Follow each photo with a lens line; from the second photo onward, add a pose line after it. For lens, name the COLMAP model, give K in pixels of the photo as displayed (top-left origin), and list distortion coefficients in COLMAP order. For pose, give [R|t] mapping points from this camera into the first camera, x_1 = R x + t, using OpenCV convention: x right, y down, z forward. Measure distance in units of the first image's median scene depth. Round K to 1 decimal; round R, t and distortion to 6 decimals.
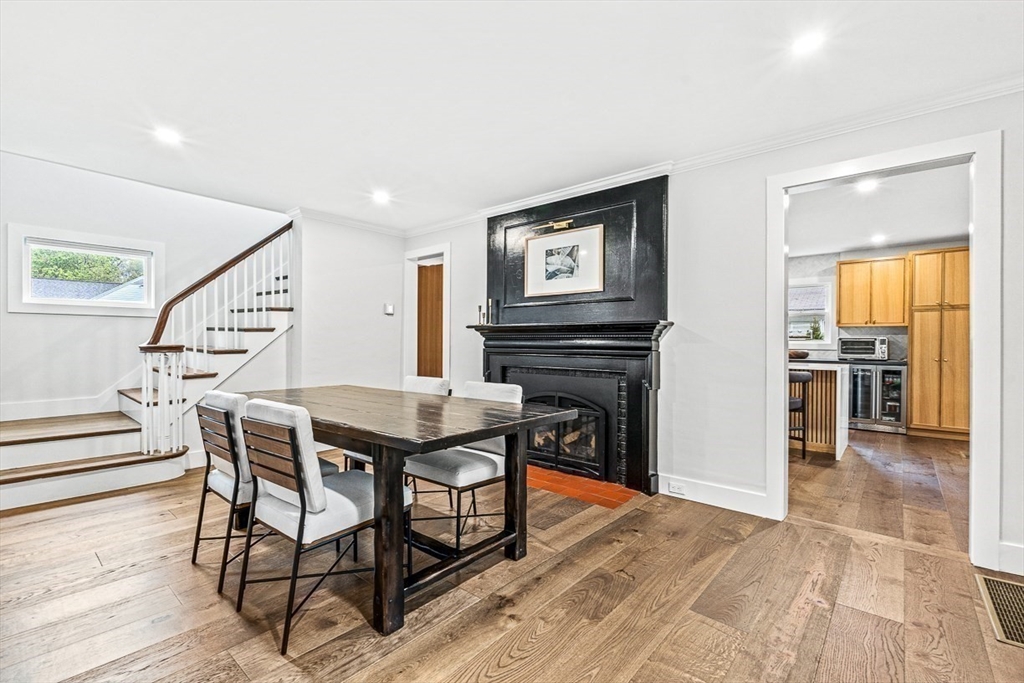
lens RADIAL K [[454.0, 0, 513.1], [0, 454.0, 336.7], [0, 0, 1]] dist [-0.001719, -0.000078]
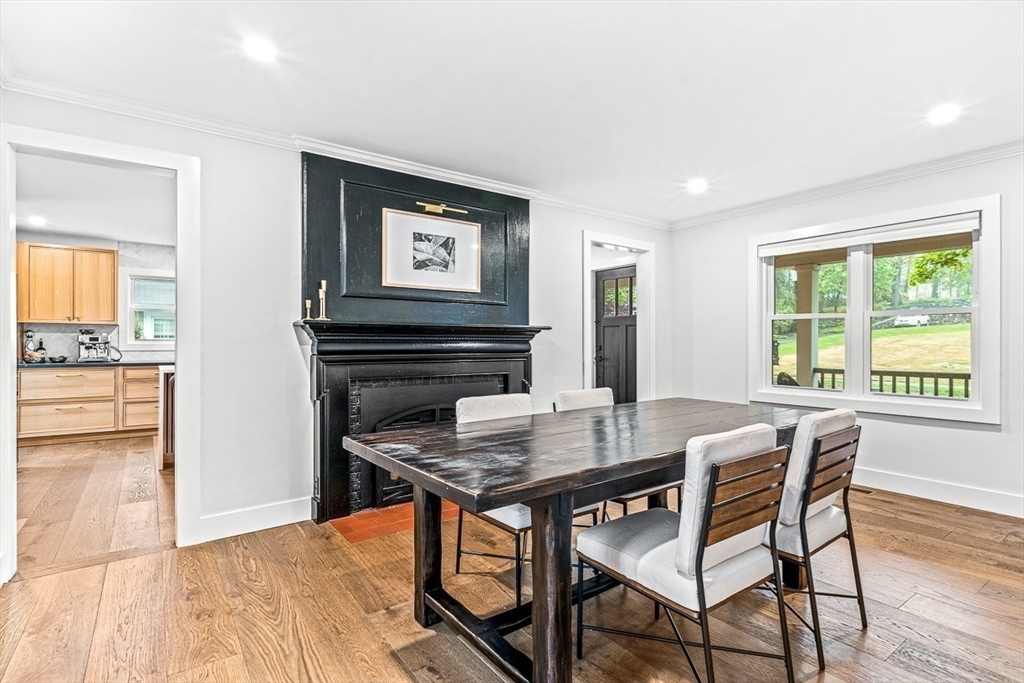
lens RADIAL K [[482.4, 0, 511.7], [0, 482.4, 345.9], [0, 0, 1]] dist [-0.005975, 0.001104]
pose [[0.242605, -0.010932, 0.970064, -0.755393], [-0.005106, 0.999908, 0.012545, 0.000852], [-0.970112, -0.007996, 0.242527, 0.647229]]
